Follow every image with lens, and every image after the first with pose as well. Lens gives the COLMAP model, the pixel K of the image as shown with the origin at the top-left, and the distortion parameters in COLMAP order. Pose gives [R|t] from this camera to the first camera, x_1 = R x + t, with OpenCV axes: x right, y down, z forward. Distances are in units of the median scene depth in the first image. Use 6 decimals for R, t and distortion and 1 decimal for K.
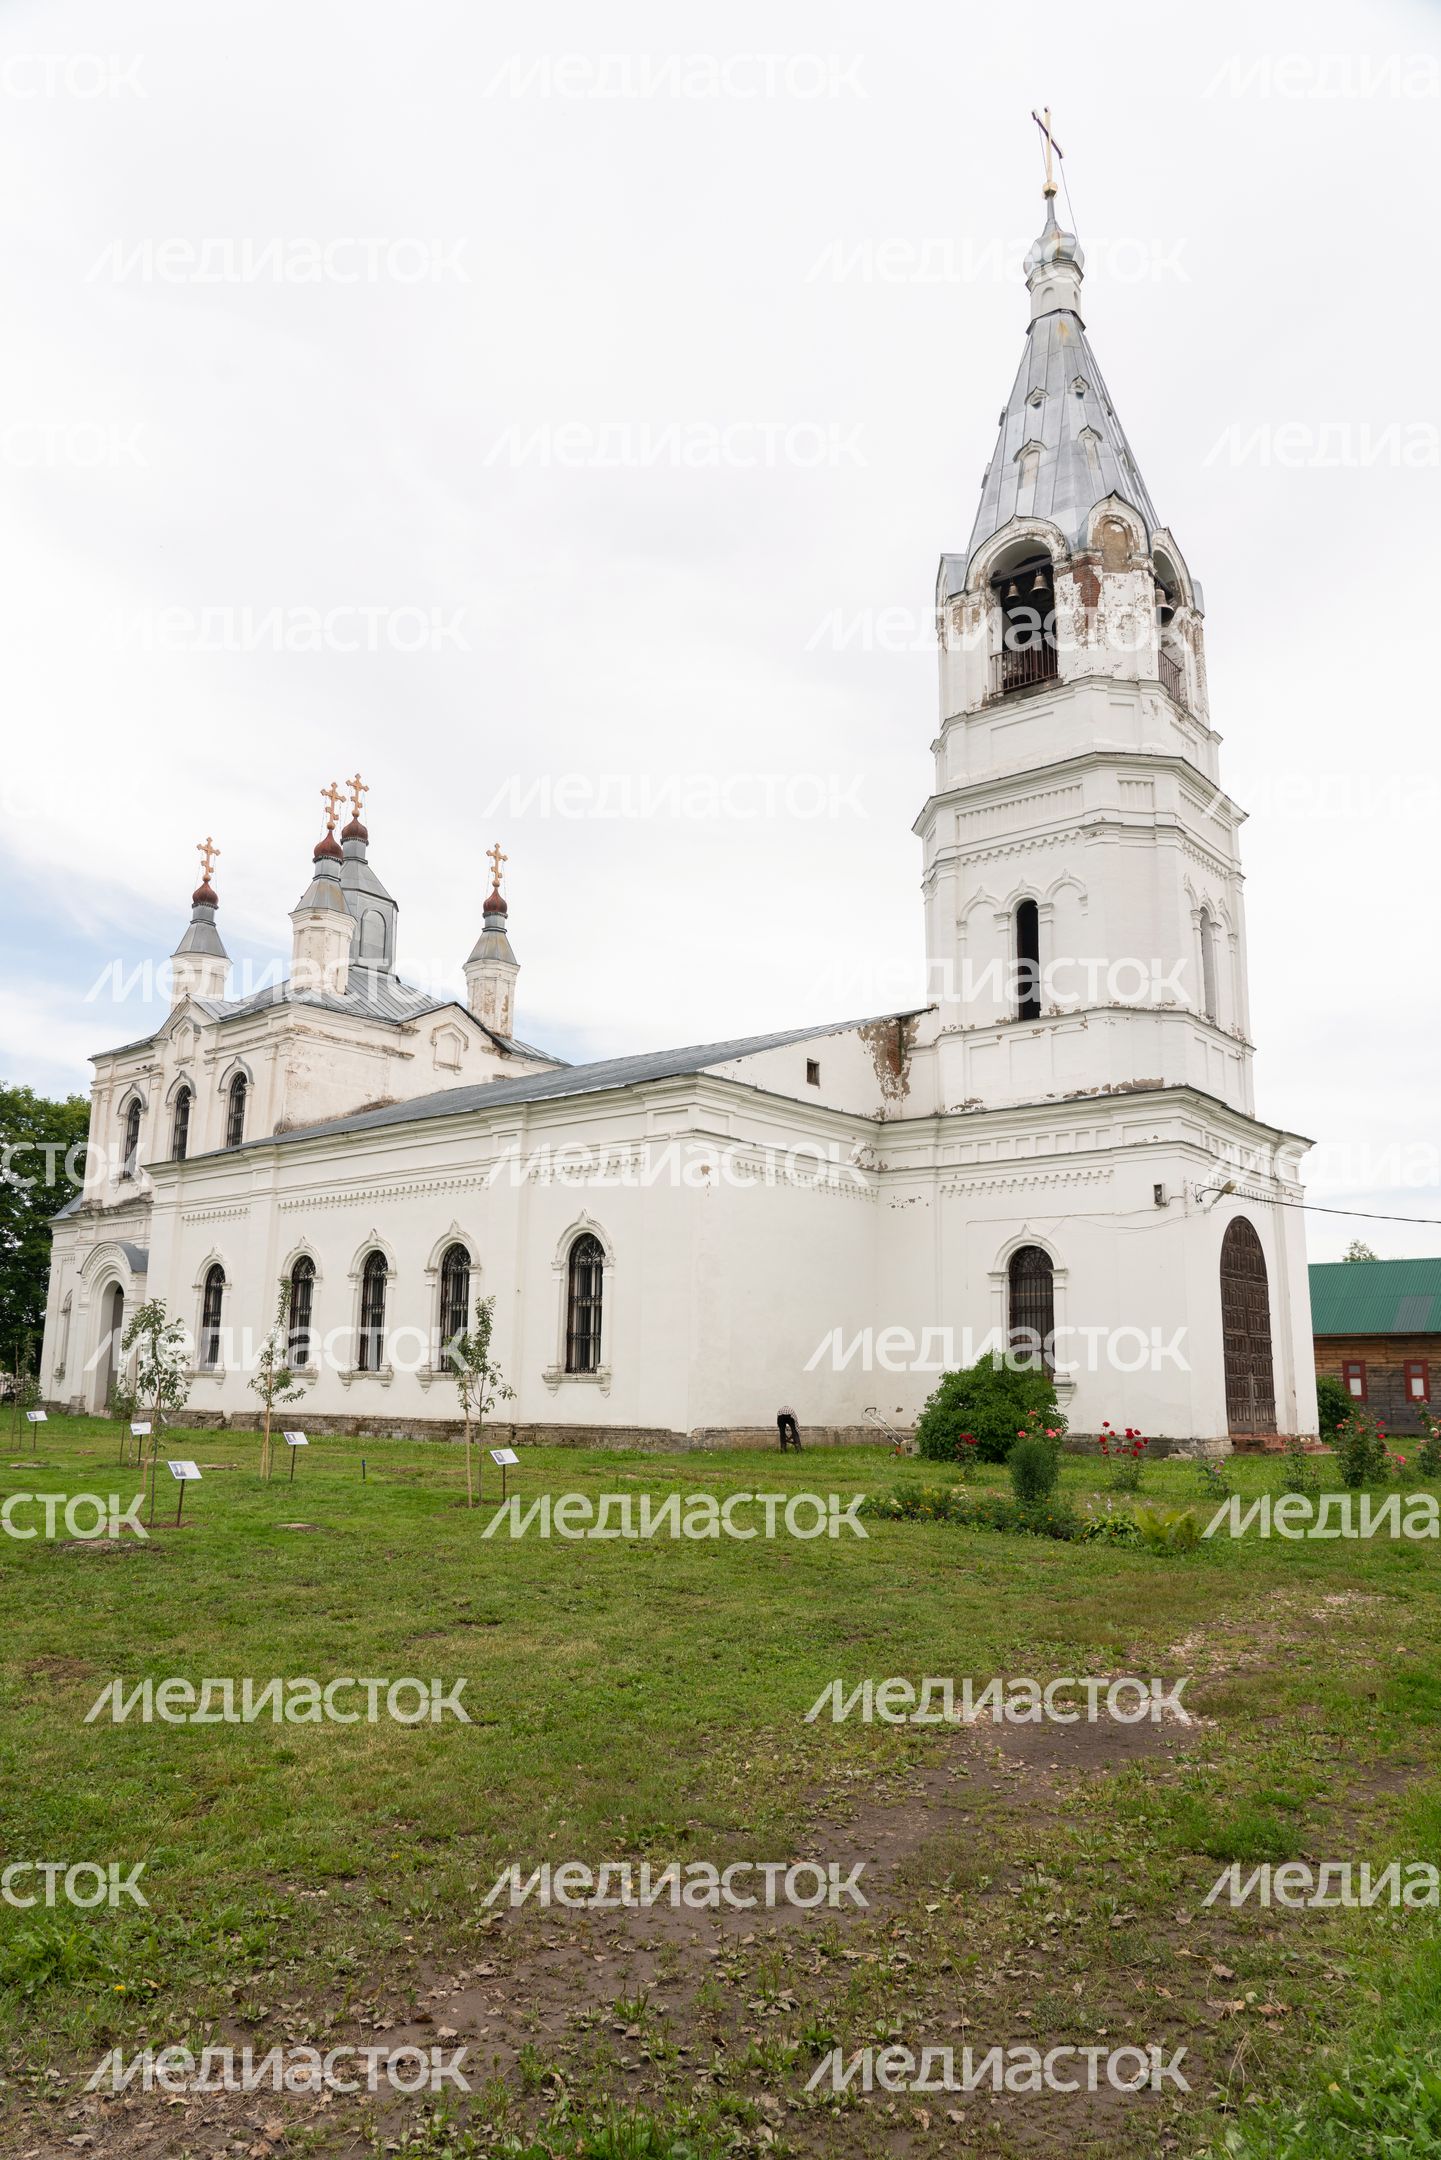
lens RADIAL K [[1532.6, 0, 733.9], [0, 1532.6, 1079.3], [0, 0, 1]] dist [-0.003984, 0.000213]
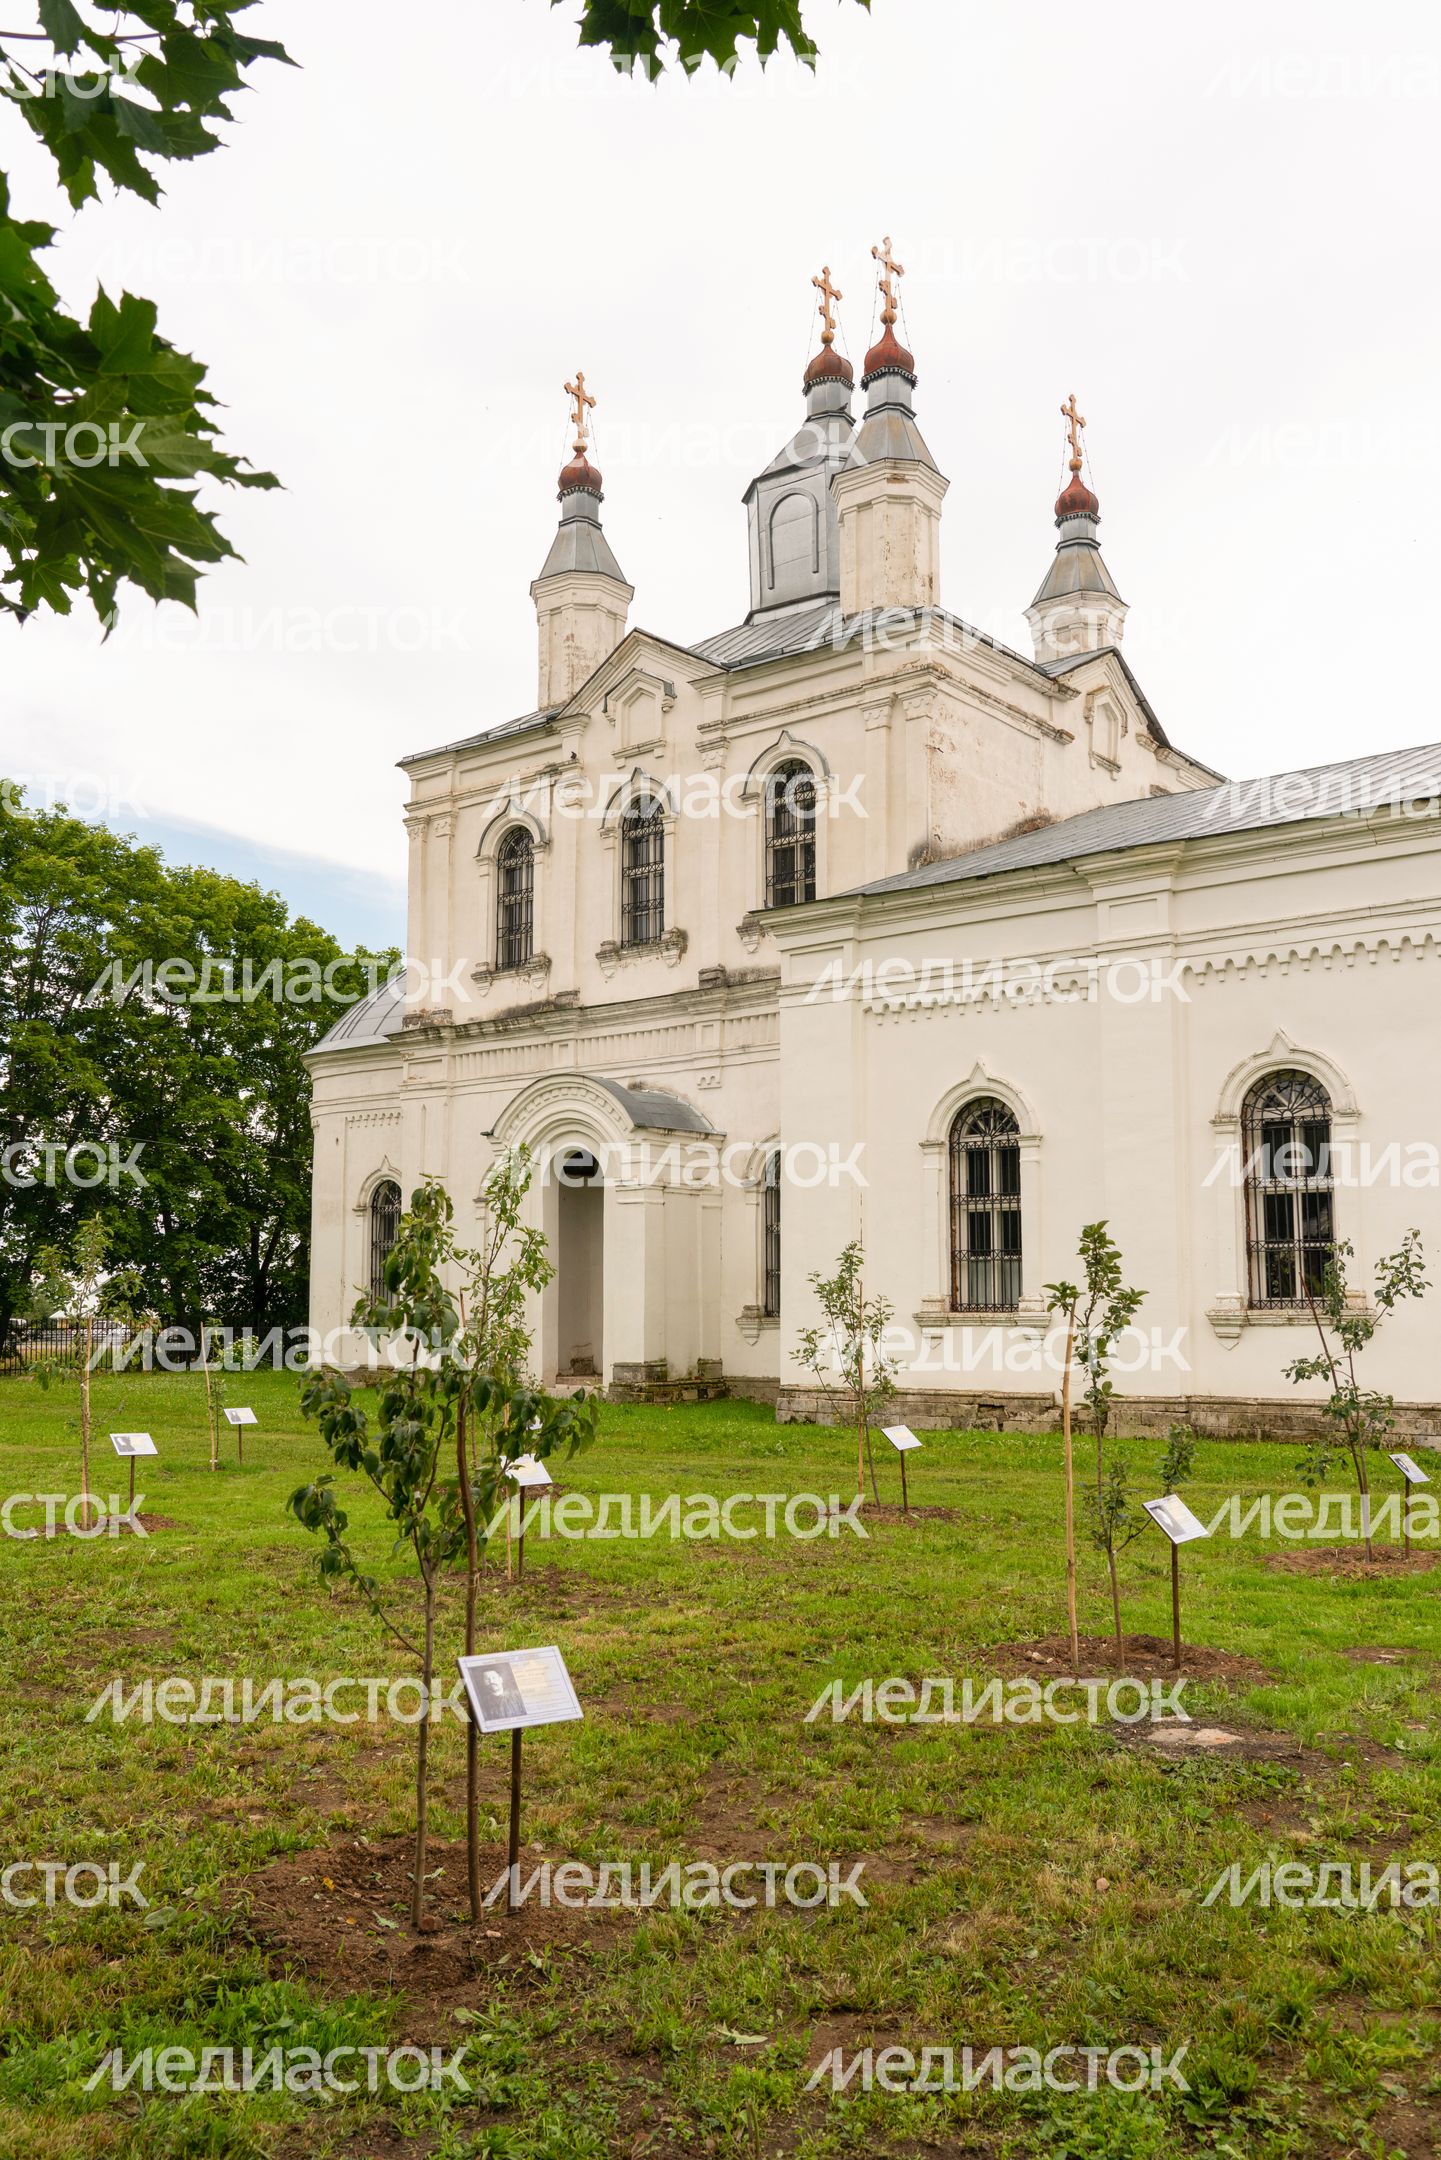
lens RADIAL K [[1899.1, 0, 693.8], [0, 1899.1, 1098.6], [0, 0, 1]] dist [0.017385, -0.021623]
pose [[0.999475, -0.002330, 0.032312, -0.357447], [-0.000232, 0.996870, 0.079055, 0.057569], [-0.032395, -0.079022, 0.996346, 0.312285]]
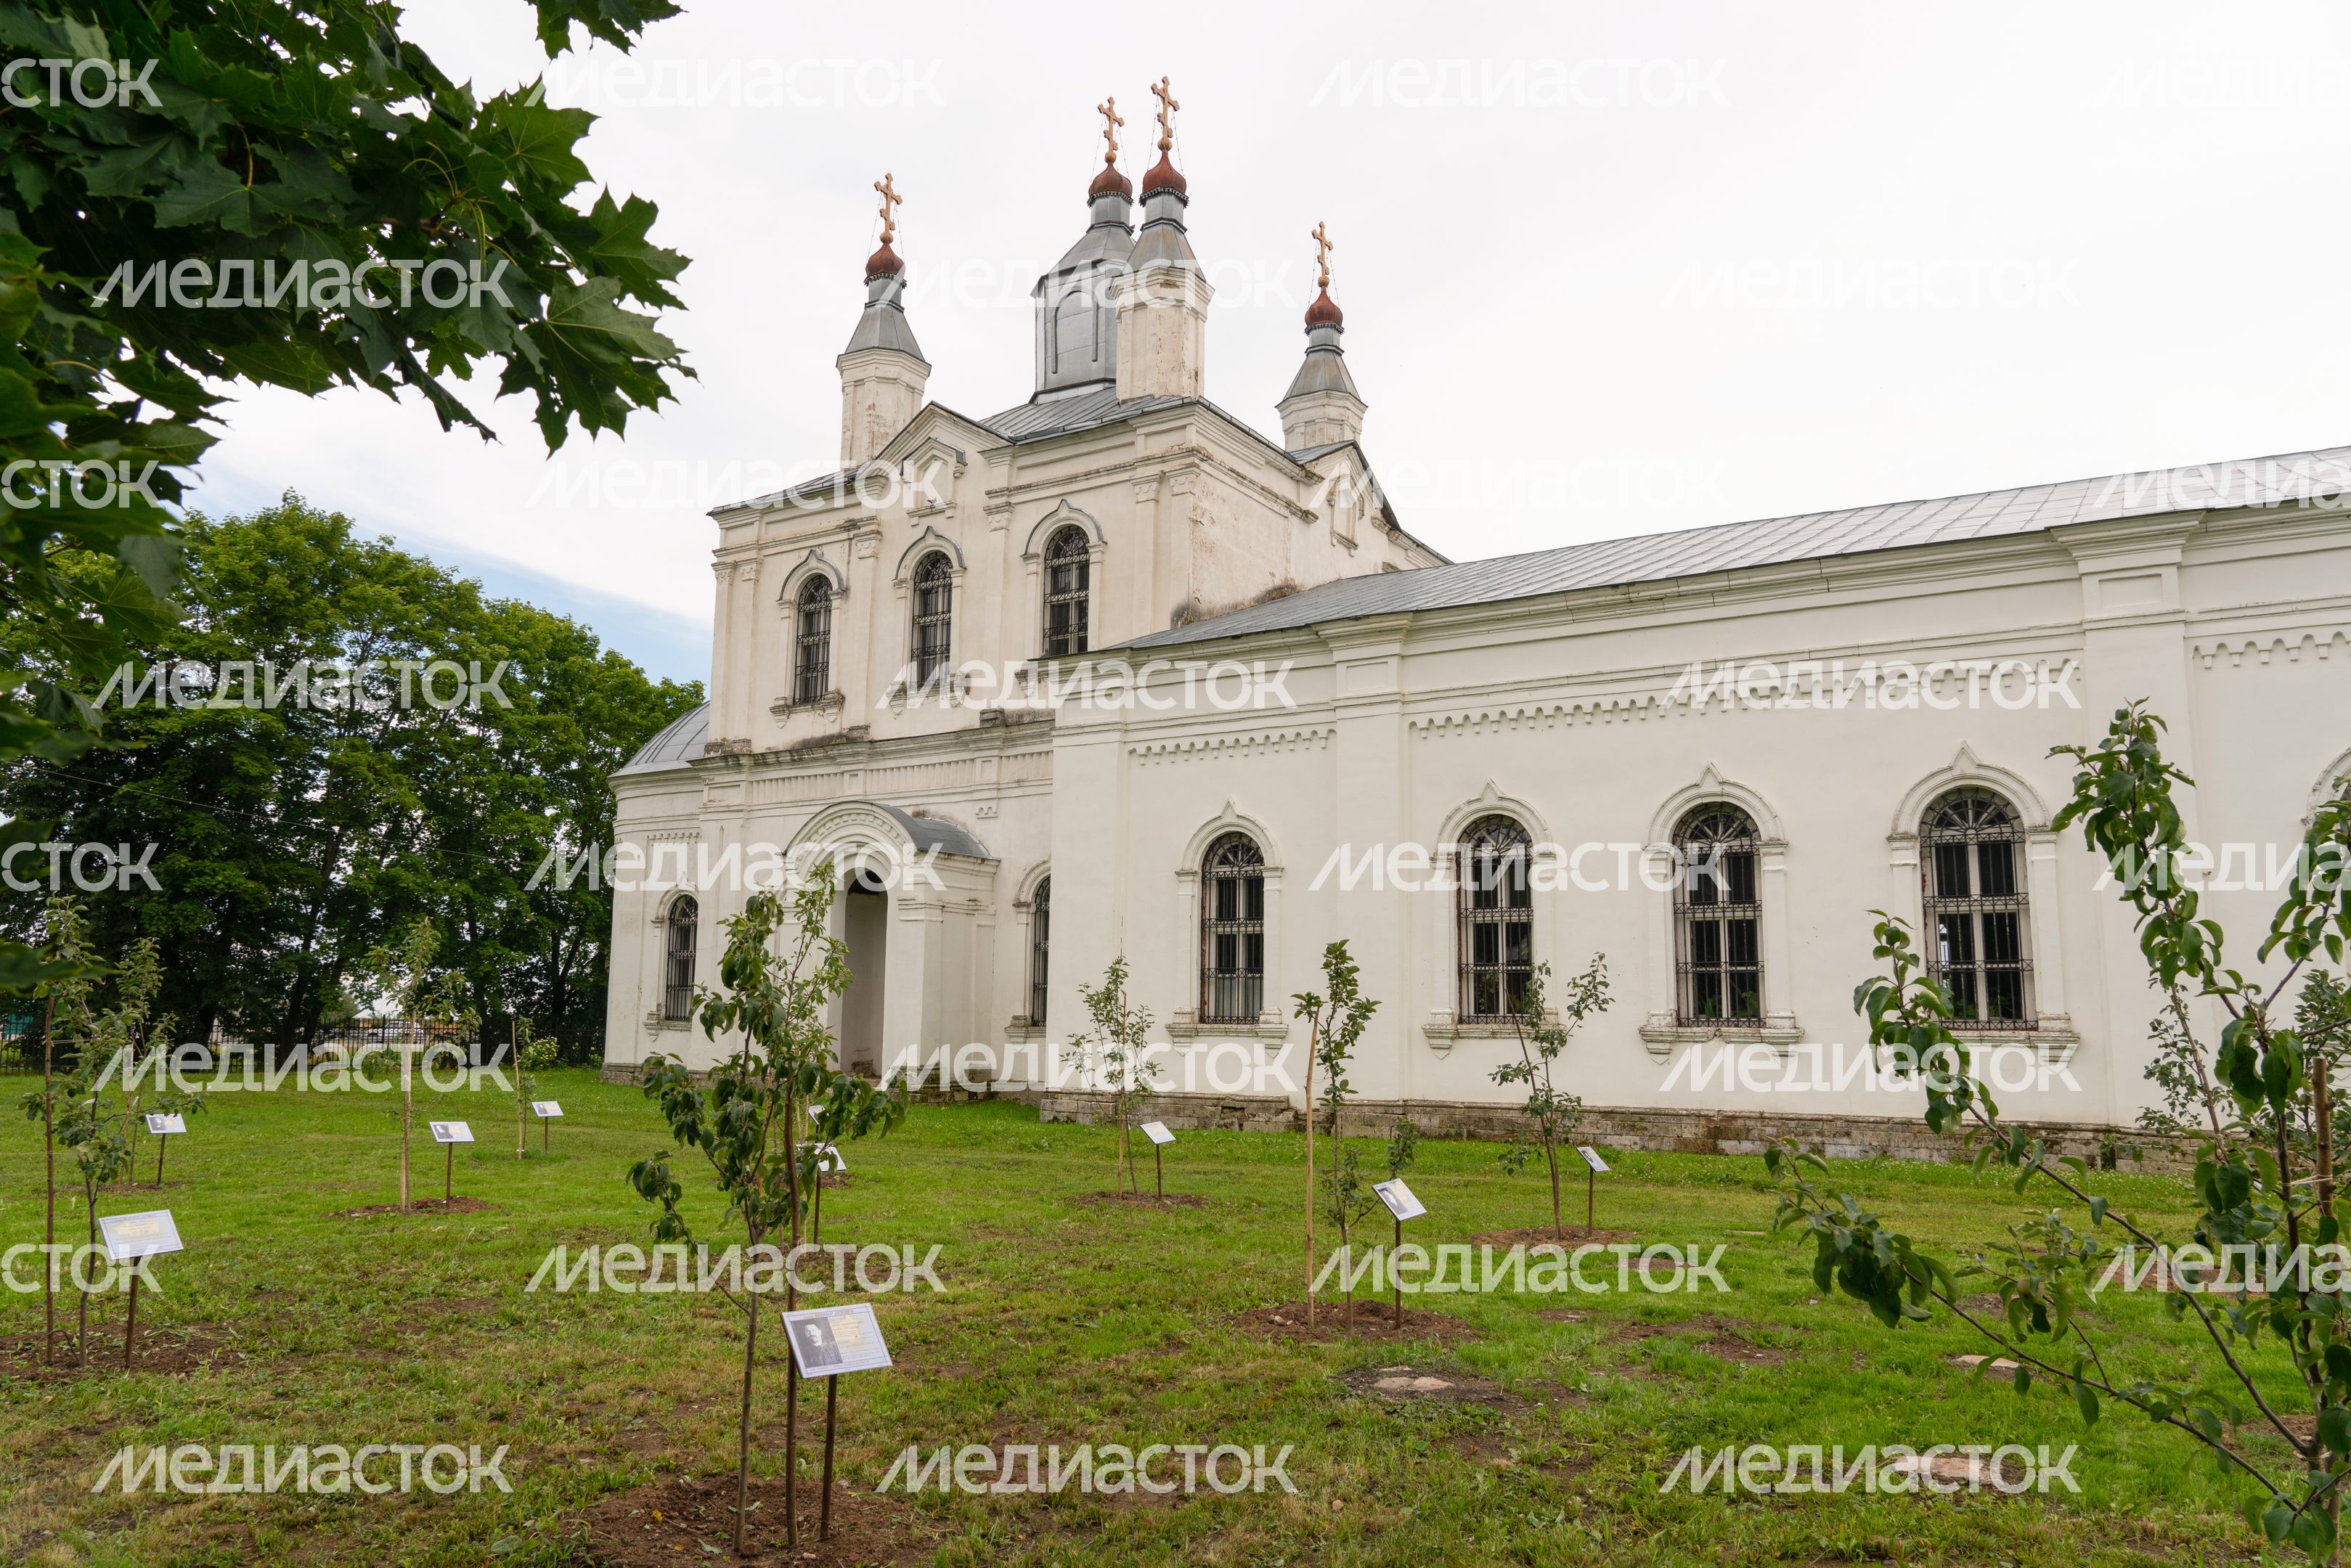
lens RADIAL K [[1721.8, 0, 1165.6], [0, 1721.8, 768.0], [0, 0, 1]] dist [-0.033272, 0.015486]
pose [[0.988947, 0.028399, 0.145525, -0.359352], [-0.034729, 0.998549, 0.041146, 0.057586], [-0.144146, -0.045746, 0.988499, 0.308785]]
